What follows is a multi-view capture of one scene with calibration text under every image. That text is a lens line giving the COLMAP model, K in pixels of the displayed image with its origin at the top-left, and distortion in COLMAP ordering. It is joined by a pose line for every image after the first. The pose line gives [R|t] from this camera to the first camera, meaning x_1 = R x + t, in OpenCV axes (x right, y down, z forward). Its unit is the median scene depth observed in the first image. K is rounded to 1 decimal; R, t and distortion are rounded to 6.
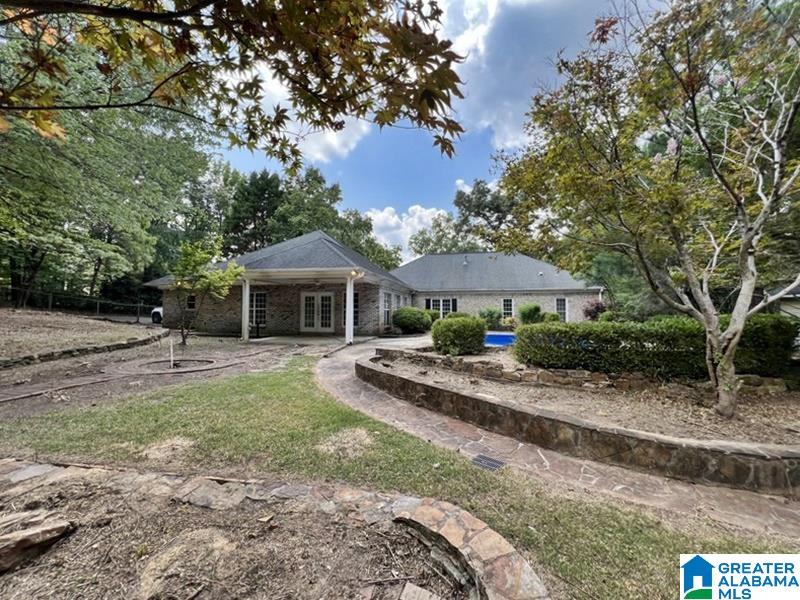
lens RADIAL K [[322.6, 0, 400.1], [0, 322.6, 299.3], [0, 0, 1]] dist [0.004870, 0.000235]
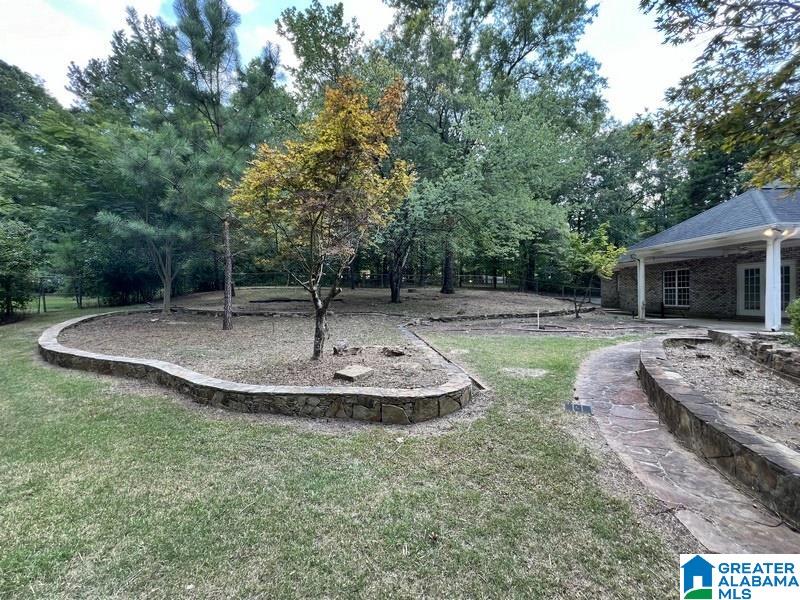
lens RADIAL K [[322.6, 0, 399.4], [0, 322.6, 298.6], [0, 0, 1]] dist [0.004870, 0.000235]
pose [[0.227470, -0.004281, -0.973776, 0.354625], [0.050269, 0.998709, 0.007352, 0.017541], [0.972487, -0.050623, 0.227391, 0.031540]]
